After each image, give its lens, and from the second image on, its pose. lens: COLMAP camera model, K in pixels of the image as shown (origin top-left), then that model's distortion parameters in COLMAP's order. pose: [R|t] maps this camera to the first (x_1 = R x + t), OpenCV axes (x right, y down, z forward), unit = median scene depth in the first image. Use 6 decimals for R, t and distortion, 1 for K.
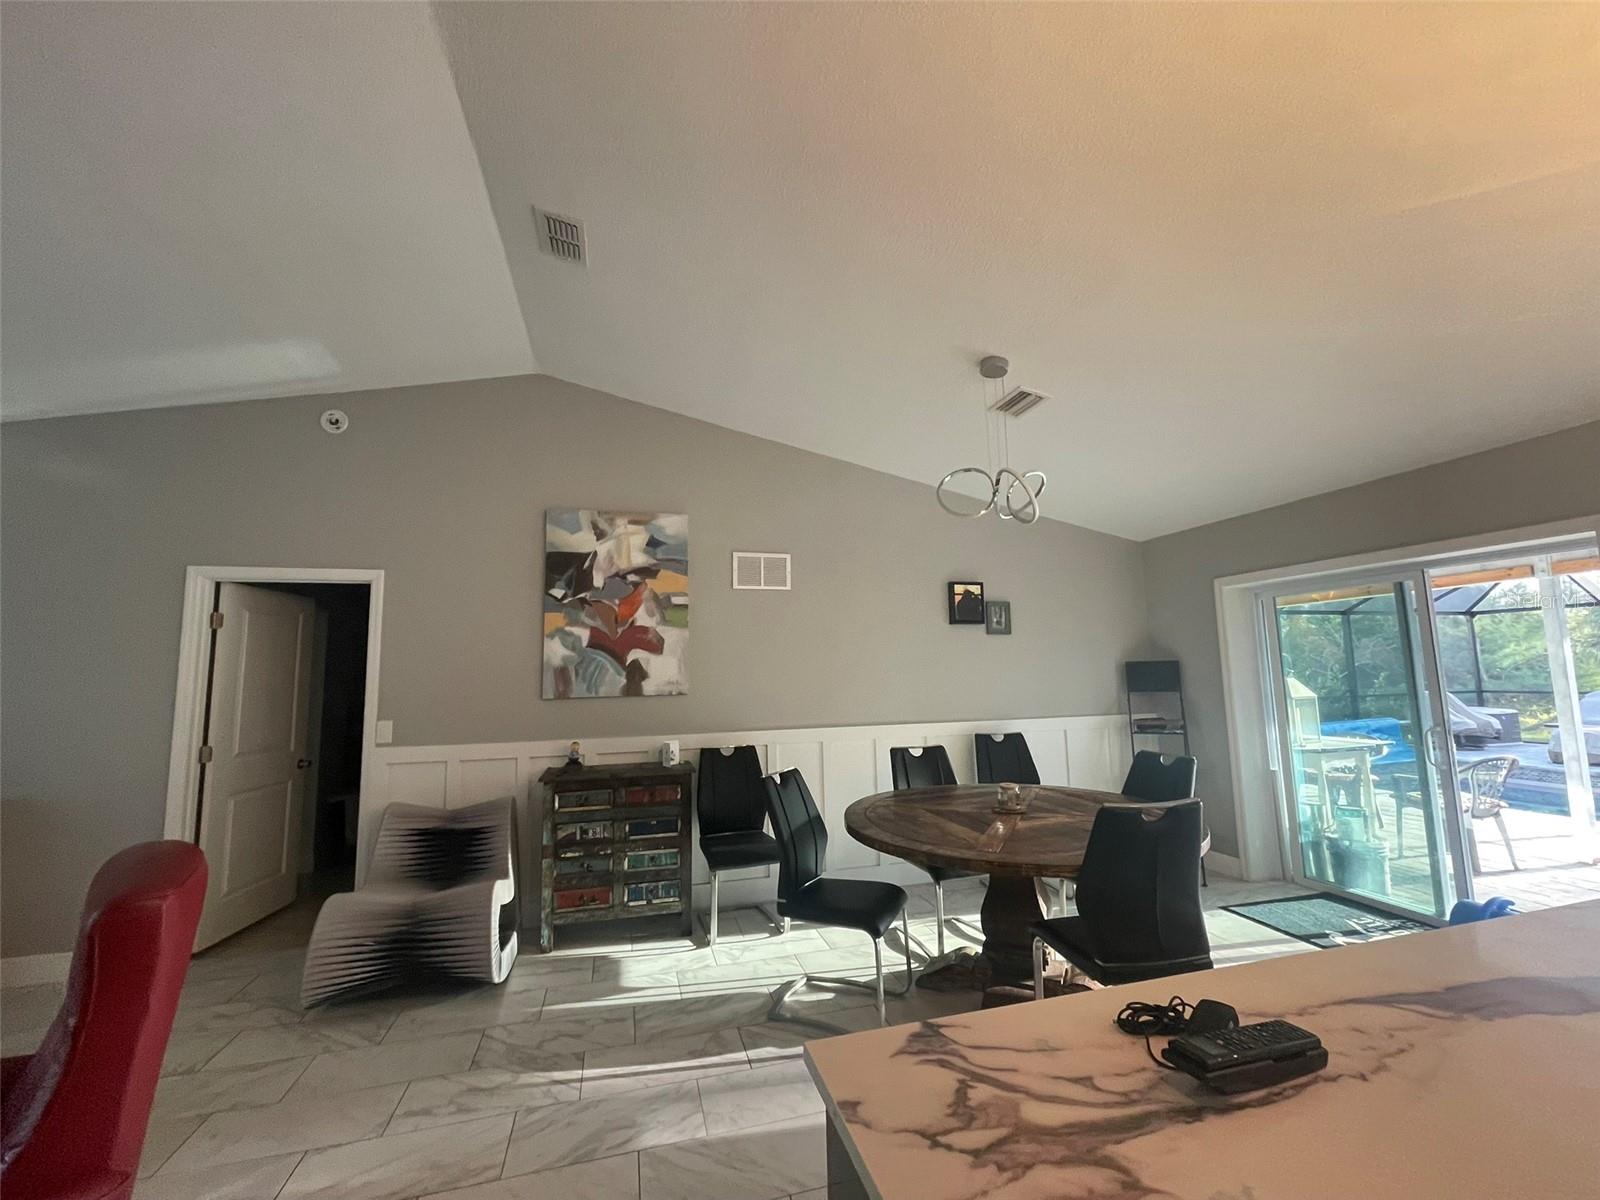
lens RADIAL K [[639.0, 0, 800.0], [0, 639.0, 600.0], [0, 0, 1]] dist [-0.001605, 0.000163]
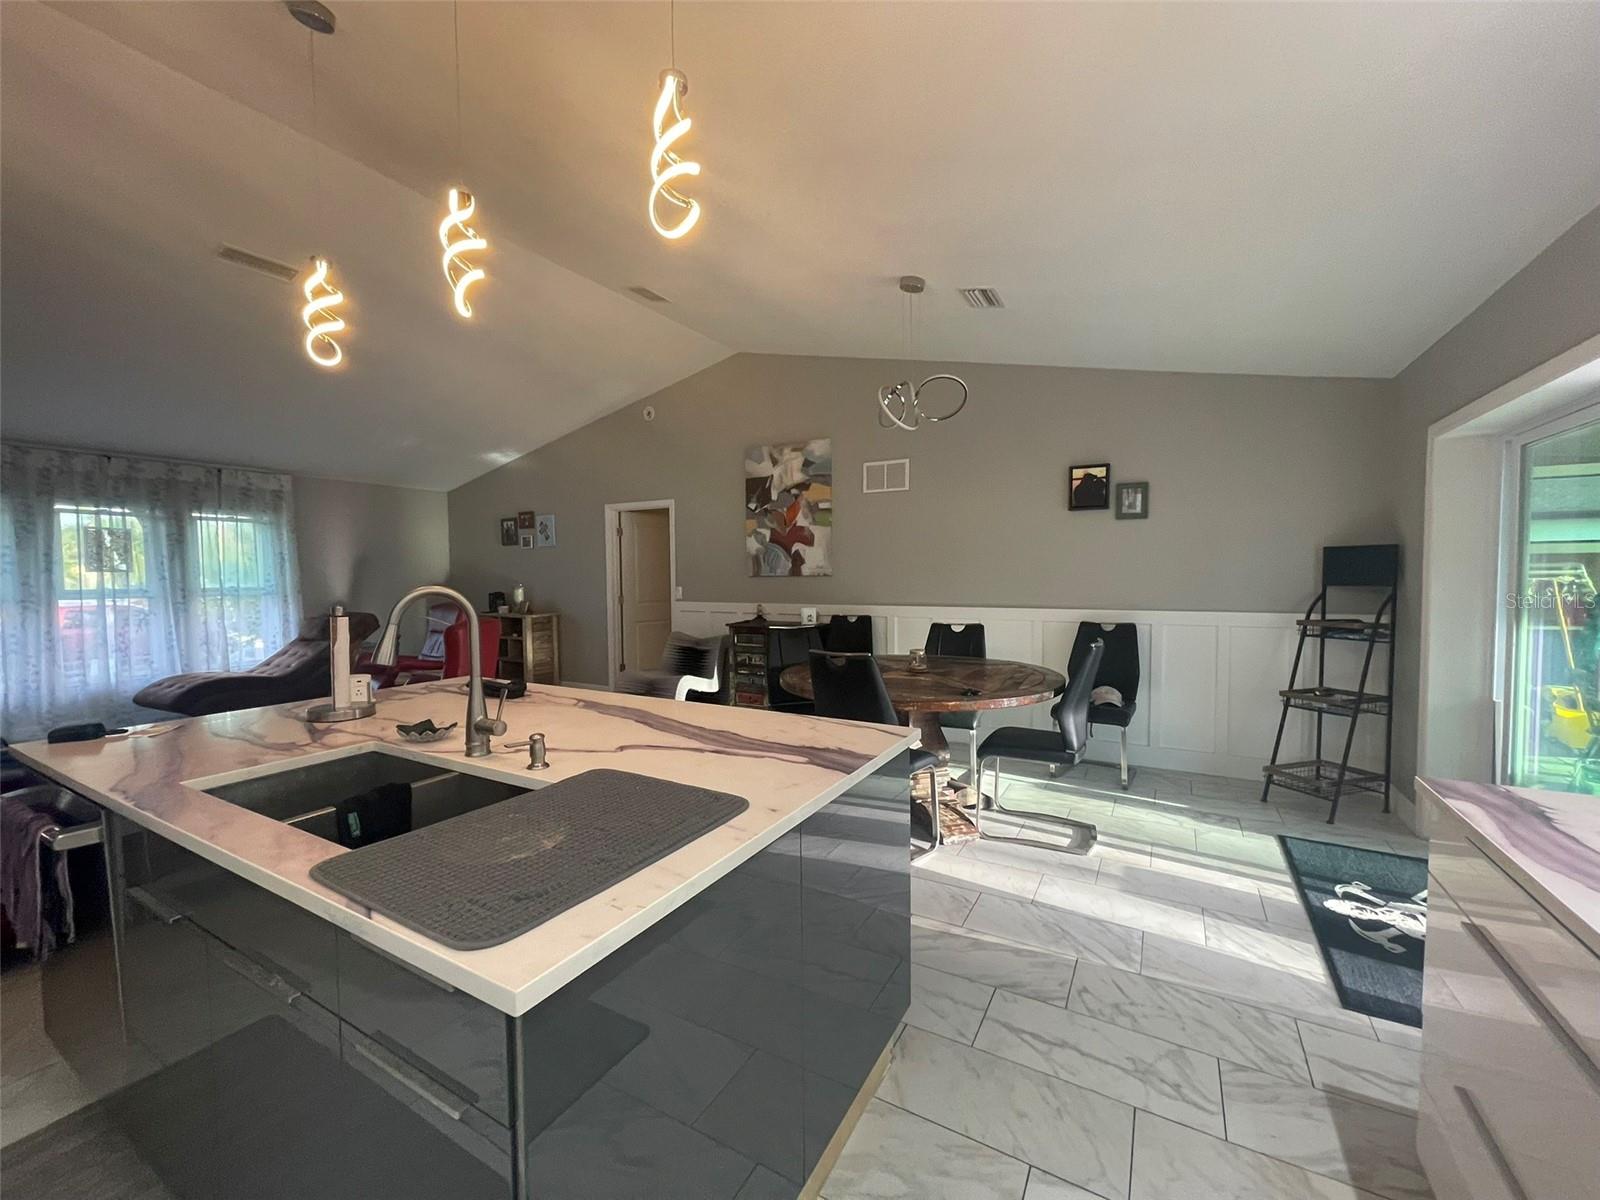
lens RADIAL K [[646.0, 0, 800.0], [0, 646.0, 600.0], [0, 0, 1]] dist [0.013842, 0.000005]
pose [[0.707196, 0.046081, -0.705514, 0.759125], [0.077225, 0.986869, 0.141867, 0.000025], [0.702787, -0.154812, 0.694351, -0.002779]]
